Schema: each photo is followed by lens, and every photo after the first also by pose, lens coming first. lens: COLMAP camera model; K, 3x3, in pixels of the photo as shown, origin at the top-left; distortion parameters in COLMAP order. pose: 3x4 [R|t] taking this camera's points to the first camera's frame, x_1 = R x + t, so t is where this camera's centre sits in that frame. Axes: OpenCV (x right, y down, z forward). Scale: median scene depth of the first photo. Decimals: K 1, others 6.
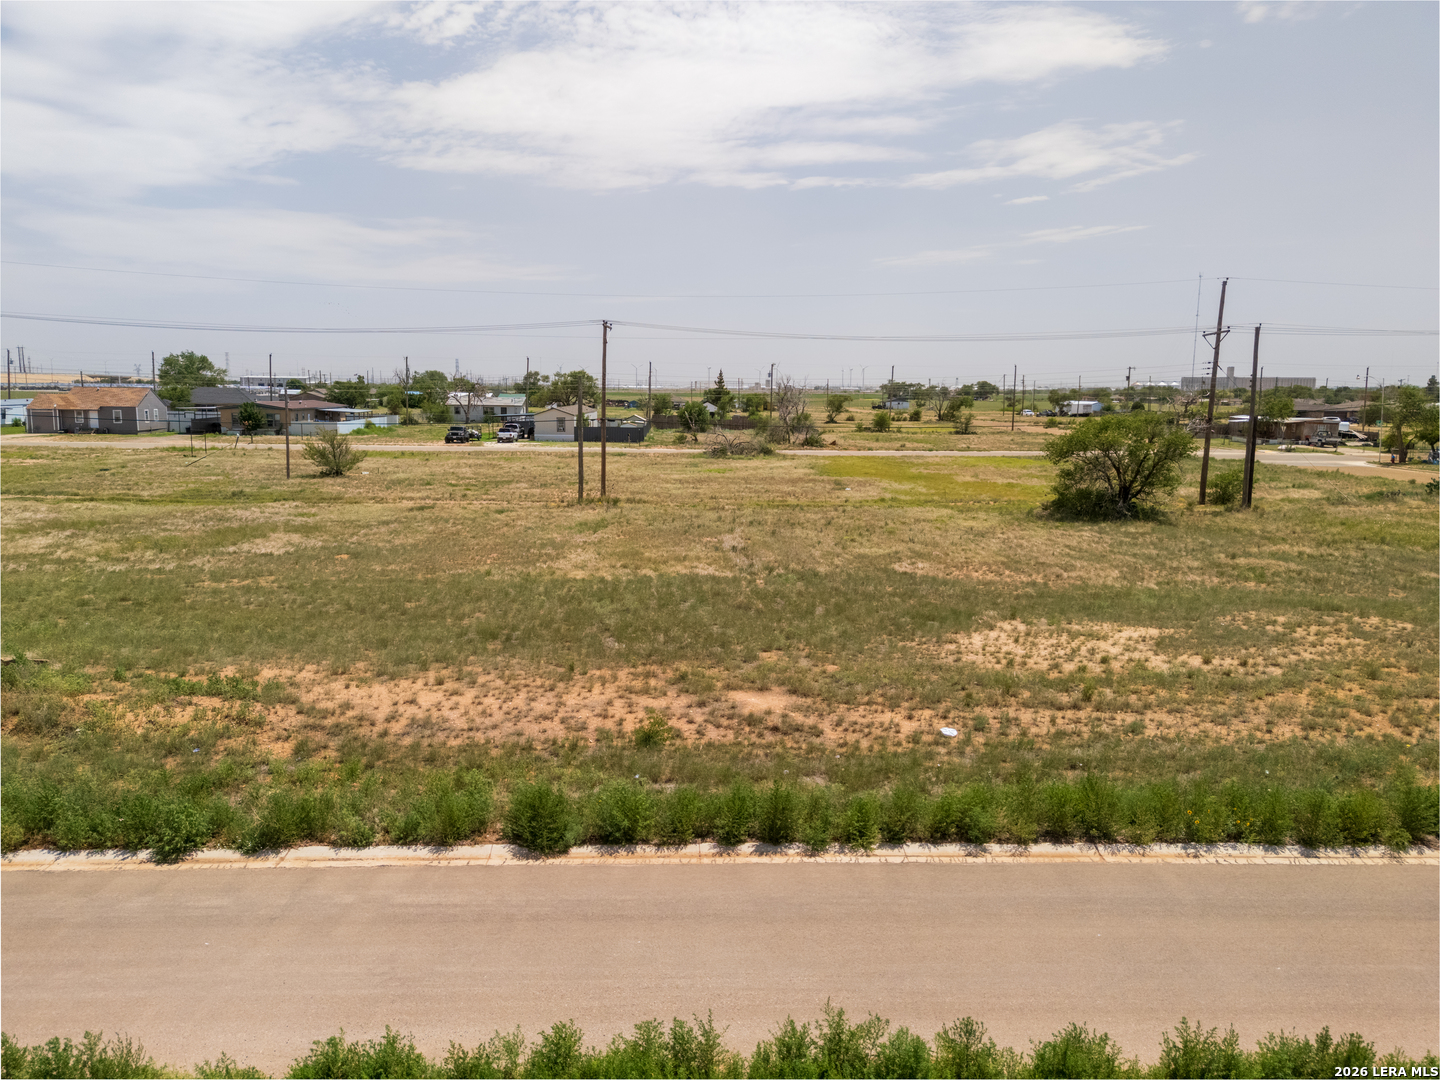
lens RADIAL K [[1057.8, 0, 721.5], [0, 1057.8, 541.3], [0, 0, 1]] dist [0.076719, -0.070262]
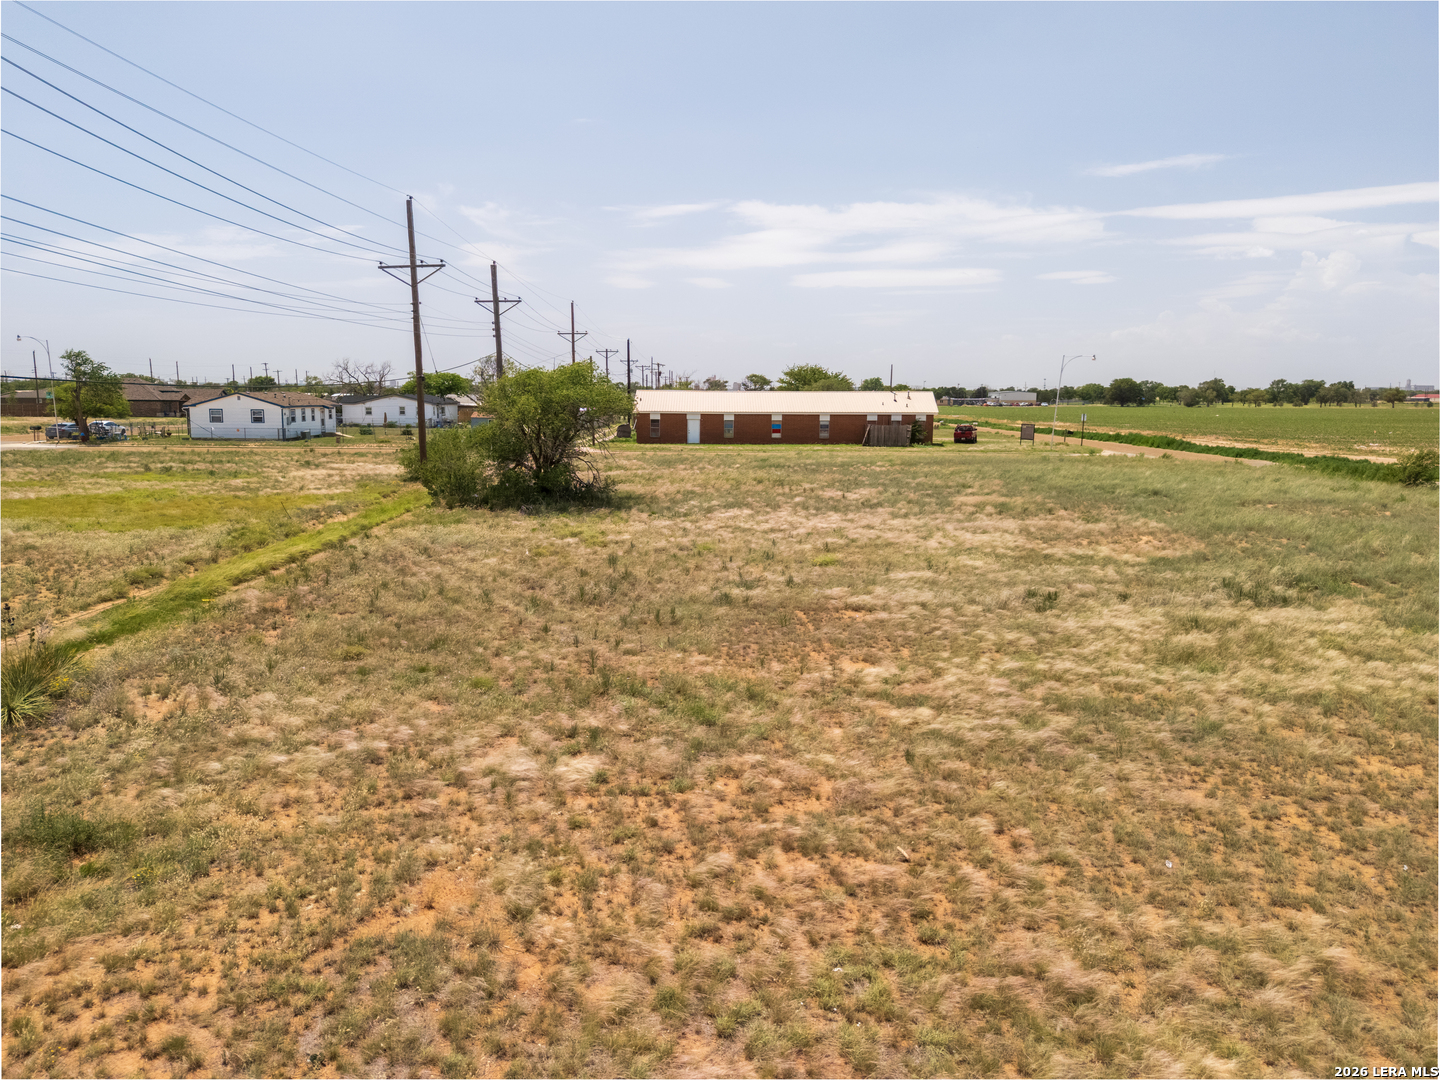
lens RADIAL K [[1057.8, 0, 731.2], [0, 1057.8, 544.5], [0, 0, 1]] dist [0.076719, -0.070262]
pose [[0.021625, -0.151933, 0.988154, -0.201975], [0.138938, 0.979251, 0.147523, -0.045069], [-0.990065, 0.134102, 0.042285, 0.446231]]
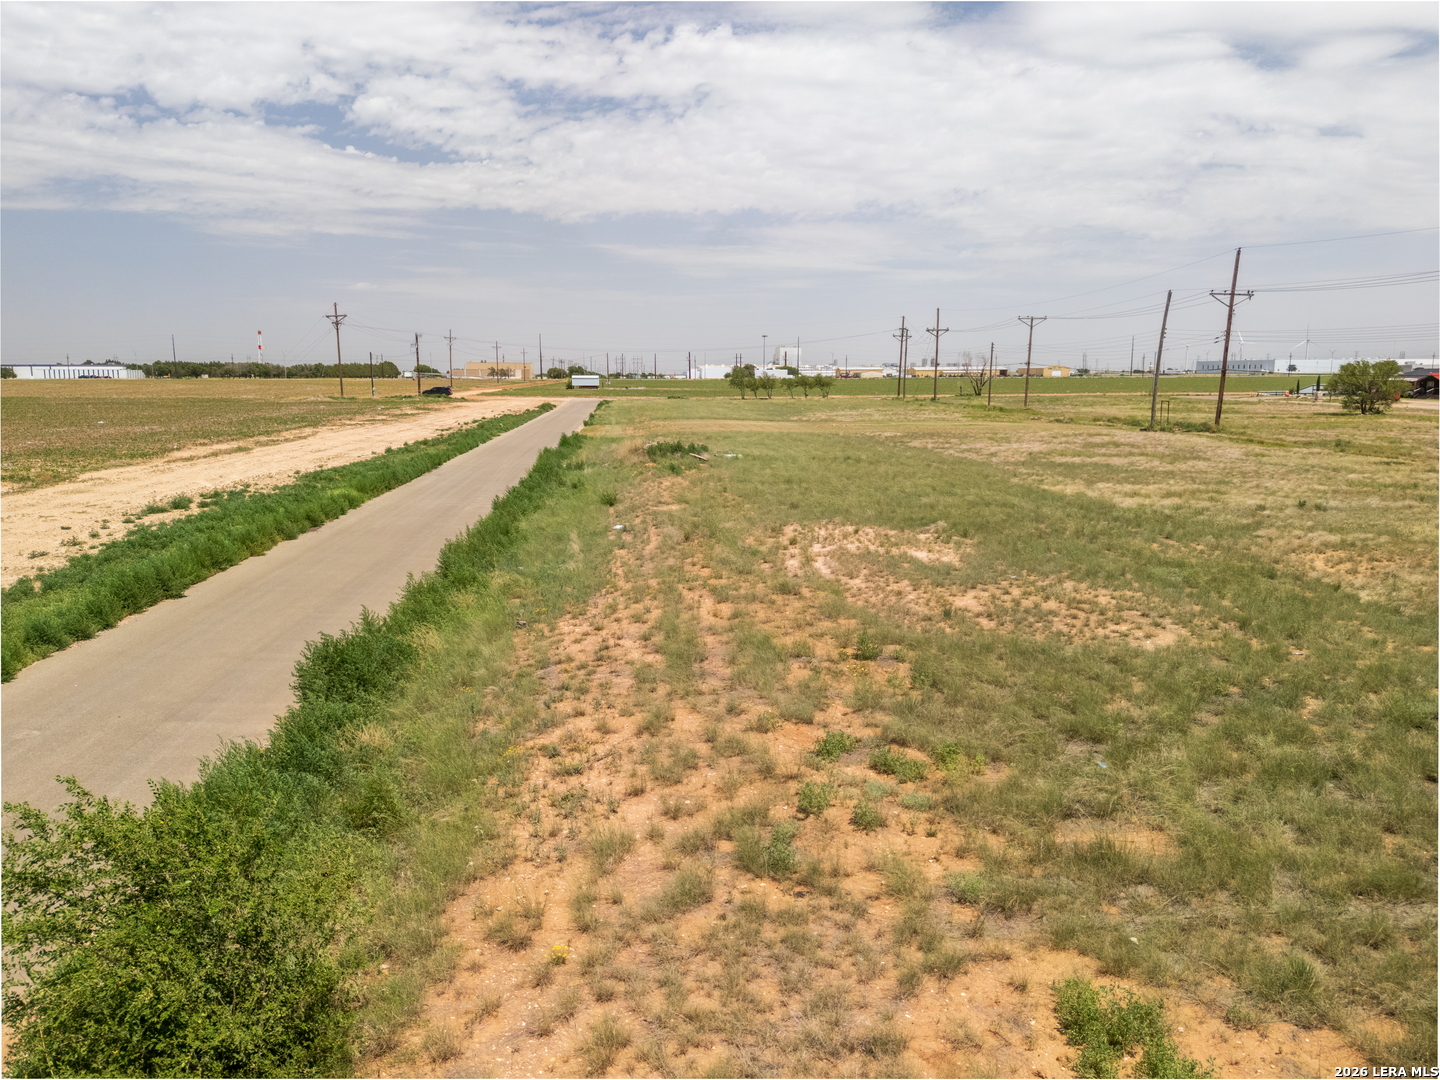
lens RADIAL K [[1057.8, 0, 718.7], [0, 1057.8, 533.8], [0, 0, 1]] dist [0.076719, -0.070262]
pose [[0.040818, 0.141754, -0.989060, 0.326076], [-0.145799, 0.980135, 0.134458, -0.006703], [0.988472, 0.138715, 0.060675, 0.200184]]
